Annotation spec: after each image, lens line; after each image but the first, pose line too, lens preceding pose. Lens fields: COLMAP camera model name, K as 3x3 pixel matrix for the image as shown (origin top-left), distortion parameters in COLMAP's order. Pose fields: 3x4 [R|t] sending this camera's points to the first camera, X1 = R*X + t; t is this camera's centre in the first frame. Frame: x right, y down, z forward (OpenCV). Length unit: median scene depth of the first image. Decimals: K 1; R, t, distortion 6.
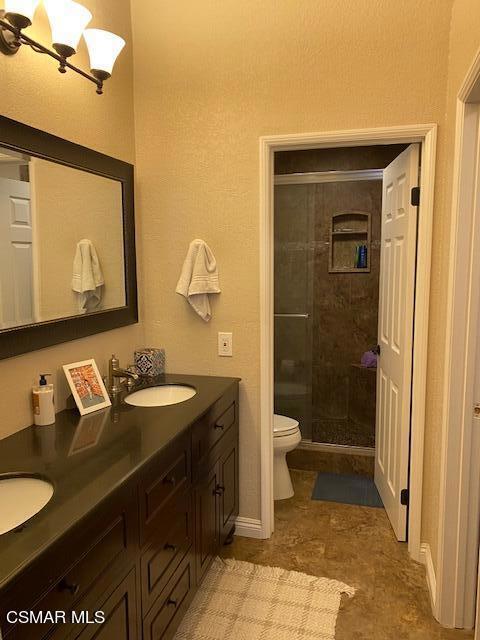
lens RADIAL K [[496.4, 0, 227.4], [0, 496.4, 324.7], [0, 0, 1]] dist [0.042796, -0.050724]
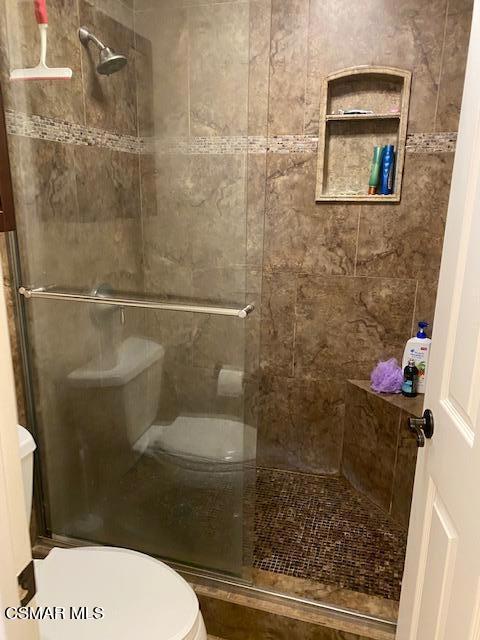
lens RADIAL K [[496.4, 0, 238.8], [0, 496.4, 322.3], [0, 0, 1]] dist [0.042796, -0.050724]
pose [[0.999569, 0.022026, 0.019402, 0.120304], [-0.024481, 0.990265, 0.137023, -0.051974], [-0.016195, -0.137439, 0.990378, 0.495383]]
